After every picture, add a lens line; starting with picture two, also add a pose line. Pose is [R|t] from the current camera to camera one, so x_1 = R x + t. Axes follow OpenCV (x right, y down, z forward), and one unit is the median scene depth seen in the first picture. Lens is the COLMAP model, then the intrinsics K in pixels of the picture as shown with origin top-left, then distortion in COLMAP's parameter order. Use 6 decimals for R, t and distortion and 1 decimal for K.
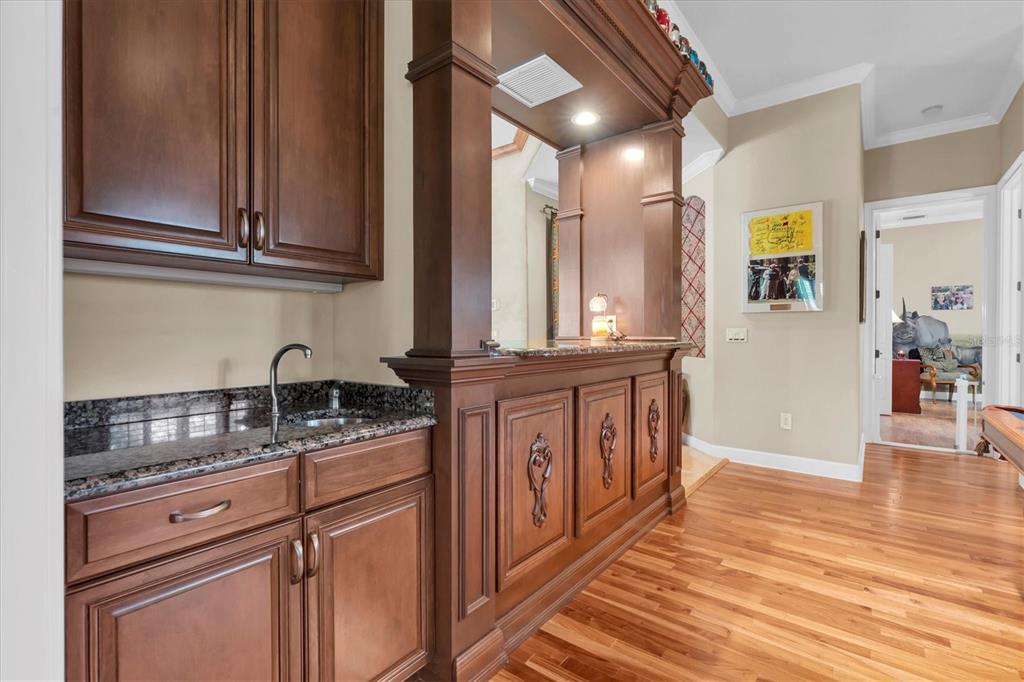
lens RADIAL K [[469.0, 0, 504.9], [0, 469.0, 338.4], [0, 0, 1]] dist [0.001296, 0.000247]
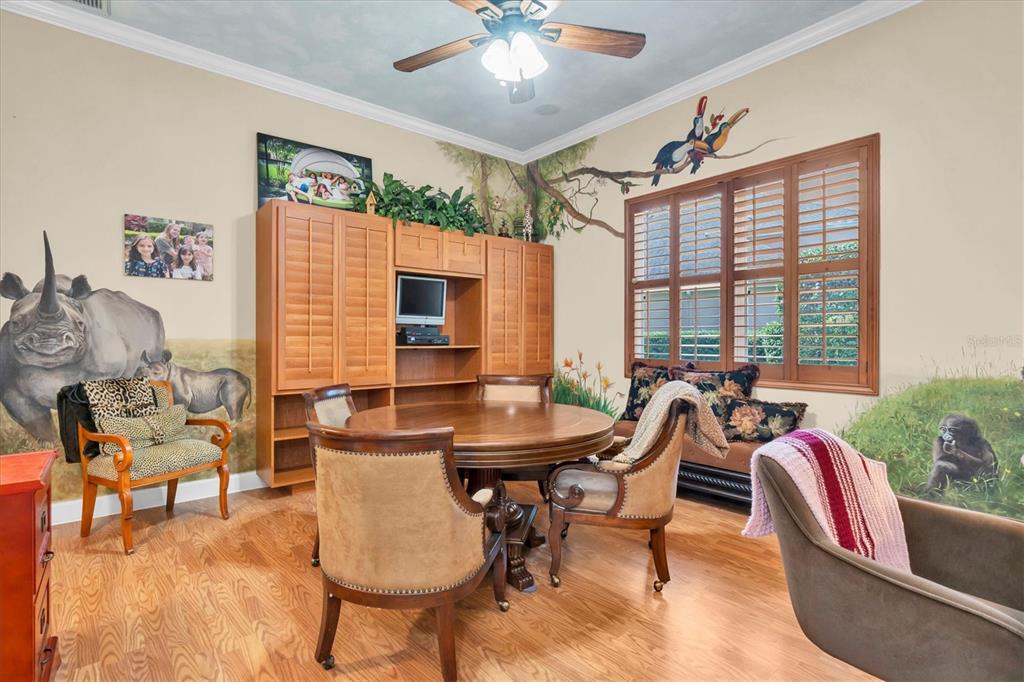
lens RADIAL K [[495.5, 0, 509.8], [0, 495.5, 339.2], [0, 0, 1]] dist [-0.005325, -0.000352]
pose [[0.196838, -0.003485, 0.980430, 0.592519], [0.008003, 0.999966, 0.001947, -0.008167], [-0.980403, 0.007463, 0.196860, 0.631442]]
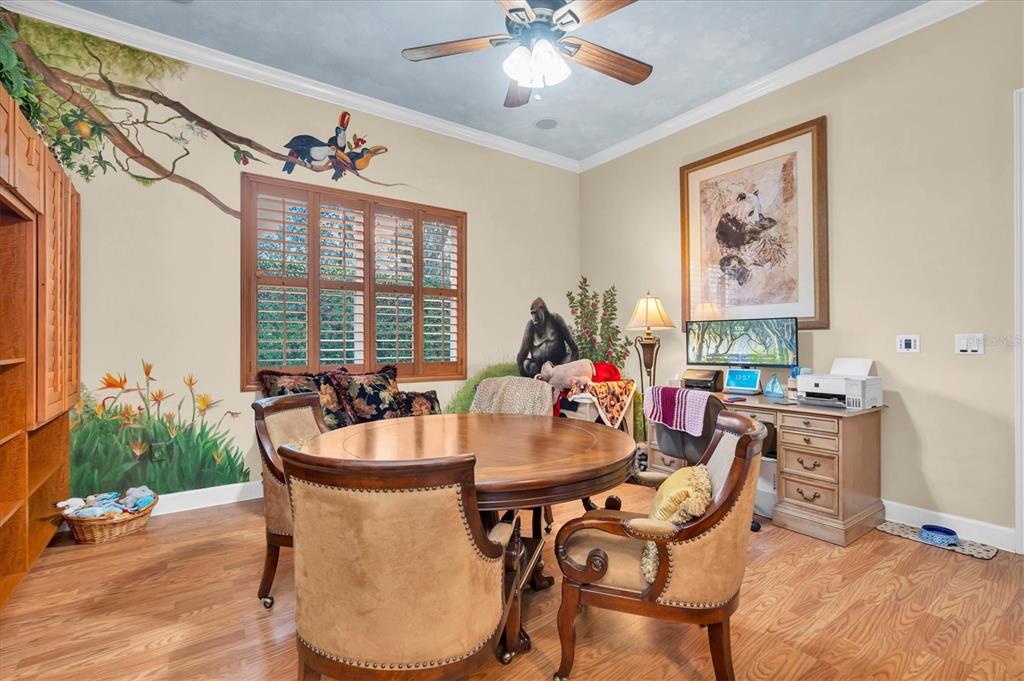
lens RADIAL K [[469.0, 0, 516.4], [0, 469.0, 341.4], [0, 0, 1]] dist [0.001296, 0.000247]
pose [[-0.964204, 0.001645, 0.265158, 1.068234], [0.002658, 0.999990, 0.003463, -0.010135], [-0.265149, 0.004044, -0.964199, 1.344517]]
